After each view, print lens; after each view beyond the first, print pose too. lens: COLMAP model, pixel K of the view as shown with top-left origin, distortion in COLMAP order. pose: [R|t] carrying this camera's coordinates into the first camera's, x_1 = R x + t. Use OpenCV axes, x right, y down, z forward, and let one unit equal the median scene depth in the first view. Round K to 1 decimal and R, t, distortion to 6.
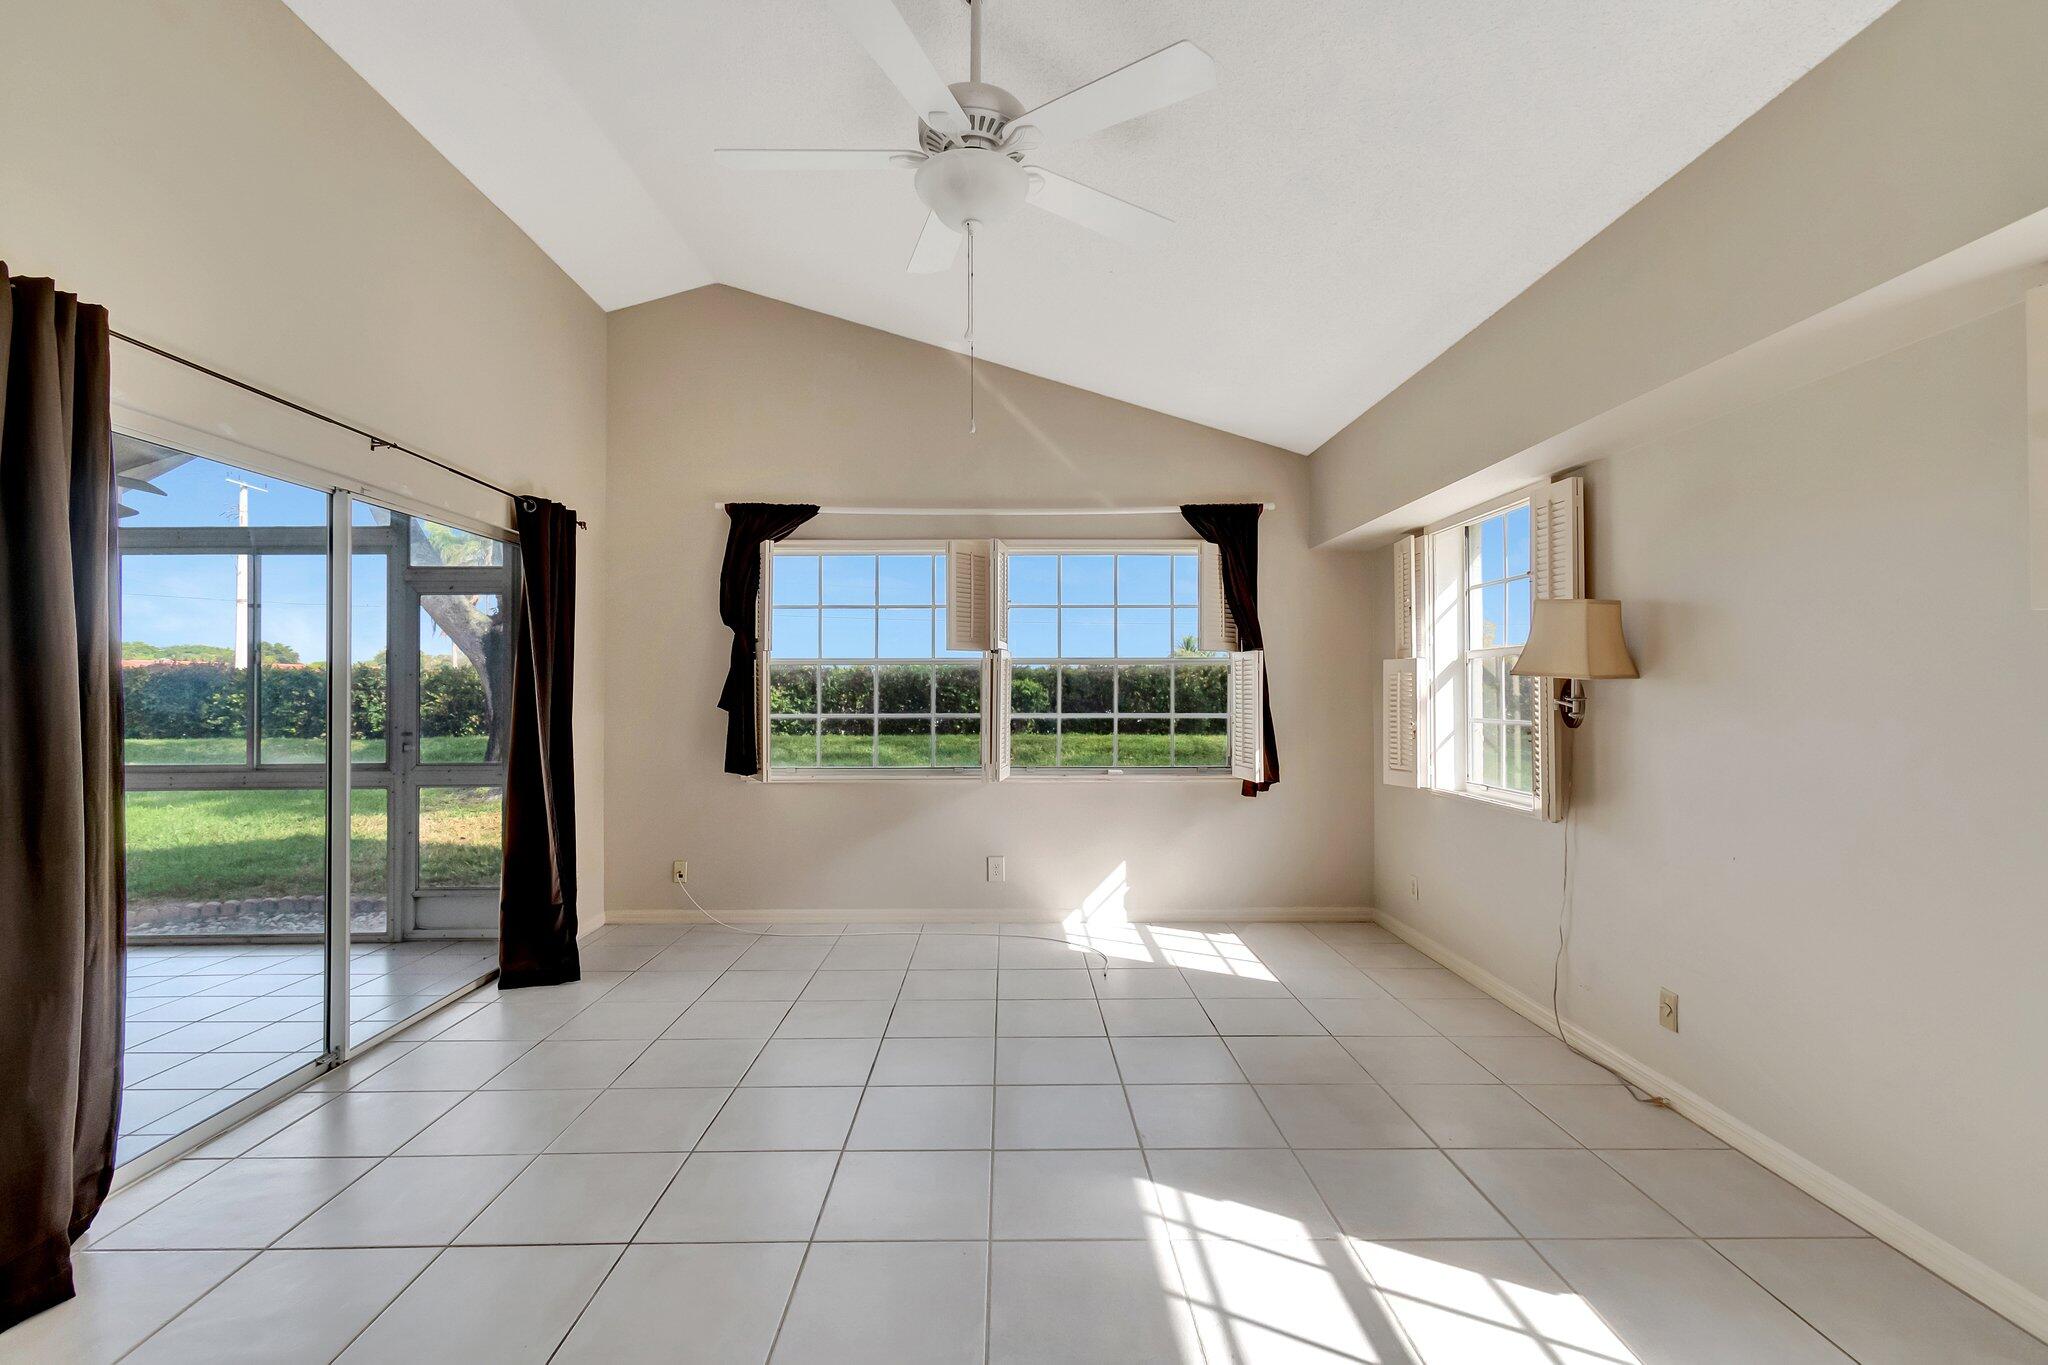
lens RADIAL K [[921.9, 0, 1030.1], [0, 921.9, 678.8], [0, 0, 1]] dist [0.001456, -0.001330]
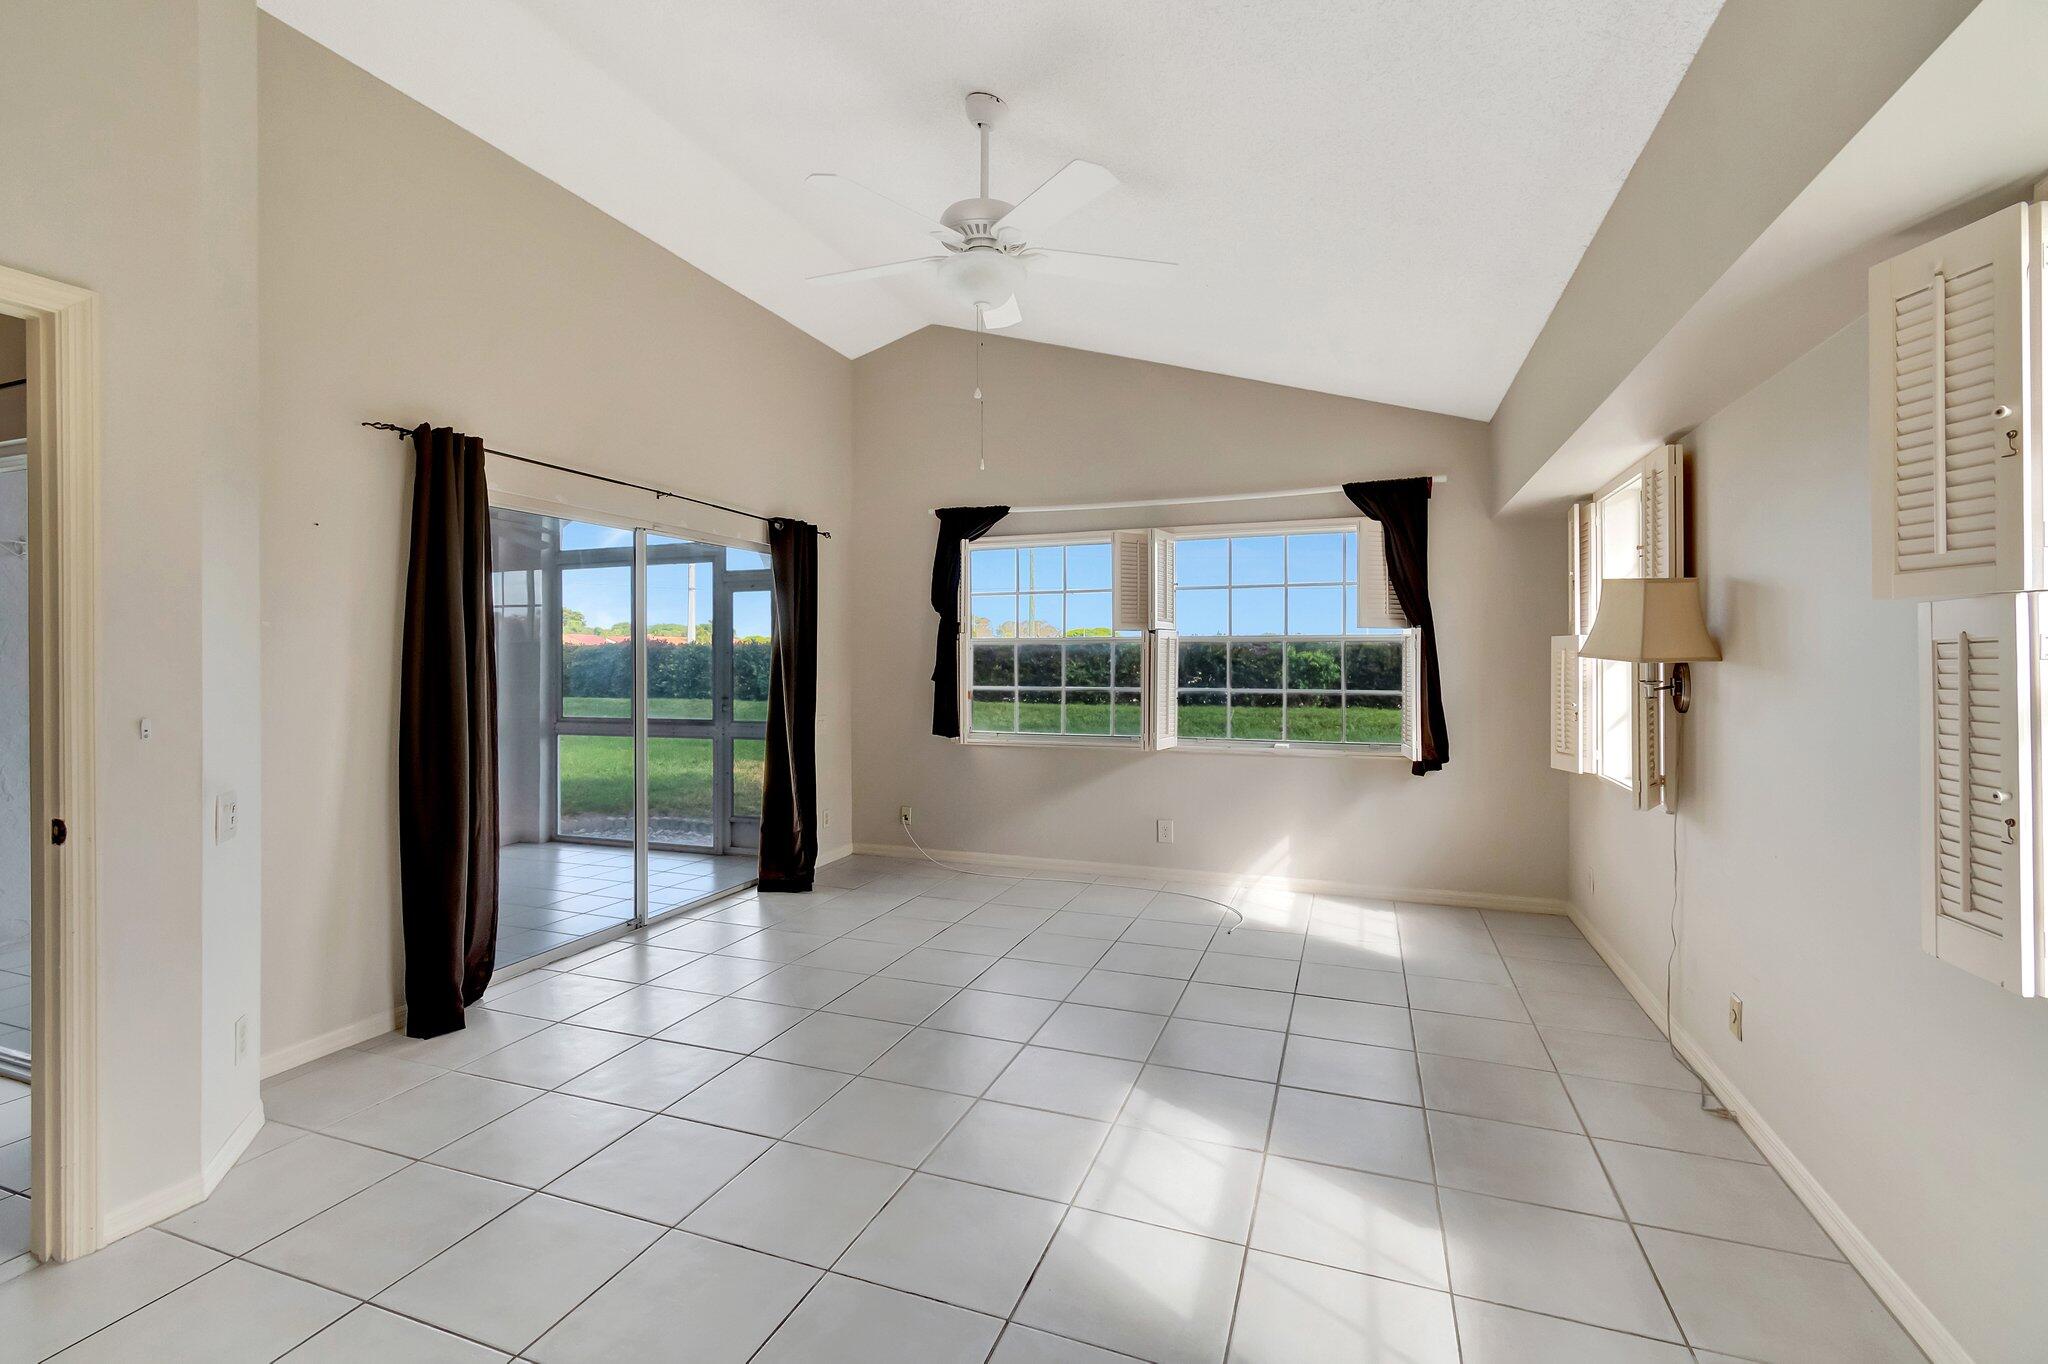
lens RADIAL K [[921.9, 0, 1011.1], [0, 921.9, 656.1], [0, 0, 1]] dist [0.001456, -0.001330]
pose [[0.929523, -0.000039, -0.368765, 0.202867], [0.002918, 0.999969, 0.007252, -0.008322], [0.368753, -0.007817, 0.929494, -0.077056]]
